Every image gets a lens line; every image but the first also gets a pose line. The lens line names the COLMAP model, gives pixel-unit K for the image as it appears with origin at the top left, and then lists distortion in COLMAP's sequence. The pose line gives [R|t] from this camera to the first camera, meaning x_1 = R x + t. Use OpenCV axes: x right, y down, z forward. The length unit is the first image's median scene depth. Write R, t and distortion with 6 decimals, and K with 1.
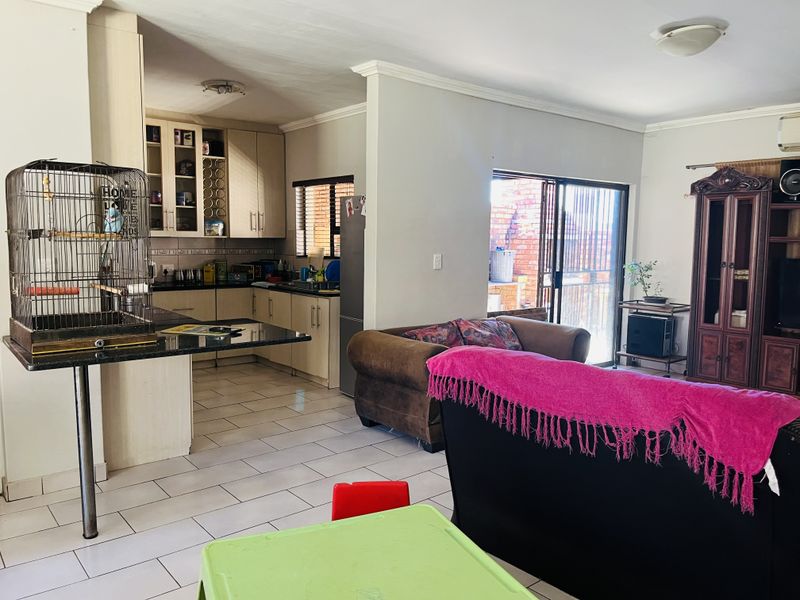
lens RADIAL K [[605.1, 0, 396.5], [0, 605.1, 301.4], [0, 0, 1]] dist [0.076720, -0.118173]
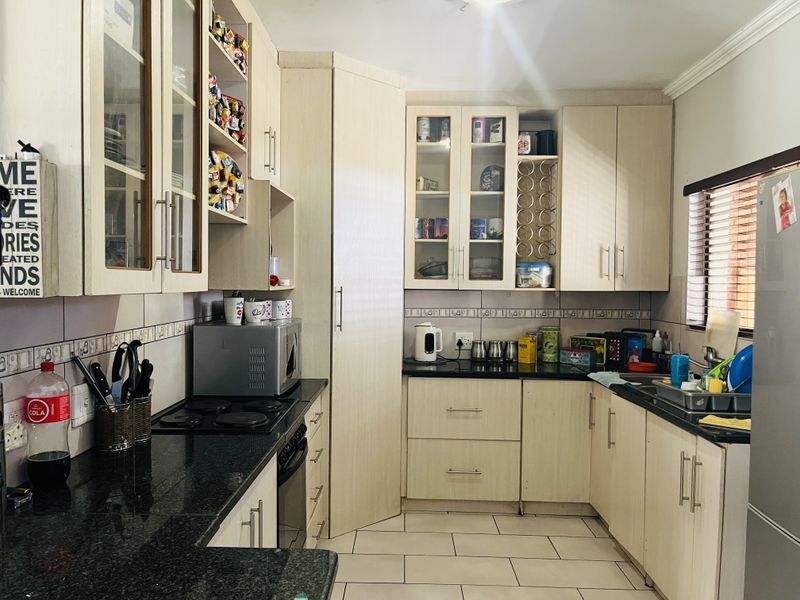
lens RADIAL K [[605.1, 0, 396.5], [0, 605.1, 301.4], [0, 0, 1]] dist [0.076720, -0.118173]
pose [[0.758280, 0.014893, -0.651759, -0.013291], [-0.070225, 0.995788, -0.058948, -0.050183], [0.648136, 0.090469, 0.756132, 0.467197]]
